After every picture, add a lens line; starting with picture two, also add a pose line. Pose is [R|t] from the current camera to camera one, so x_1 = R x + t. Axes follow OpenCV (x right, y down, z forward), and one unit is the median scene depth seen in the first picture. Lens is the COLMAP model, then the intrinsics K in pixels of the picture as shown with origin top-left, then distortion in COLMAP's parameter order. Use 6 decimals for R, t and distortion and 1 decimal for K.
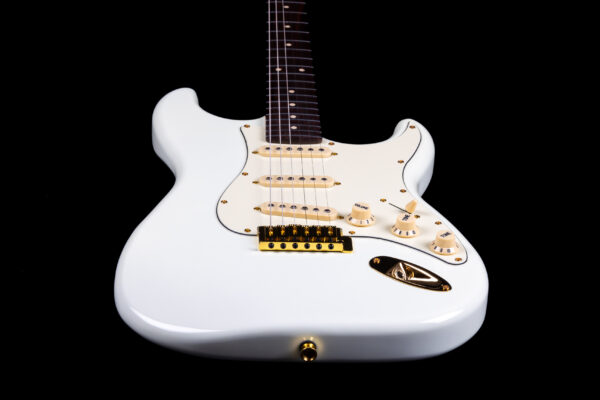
lens RADIAL K [[1247.4, 0, 297.5], [0, 1247.4, 198.8], [0, 0, 1]] dist [0.056718, 0.000000]
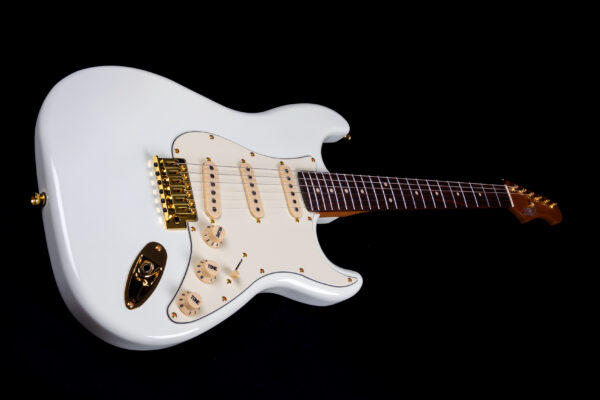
lens RADIAL K [[599.1, 0, 301.1], [0, 599.1, 202.1], [0, 0, 1]] dist [-0.052379, 0.000000]
pose [[0.282781, 0.911954, -0.297278, 0.188546], [-0.913347, 0.350673, 0.206945, -0.166805], [0.292971, 0.212998, 0.932094, 0.443862]]
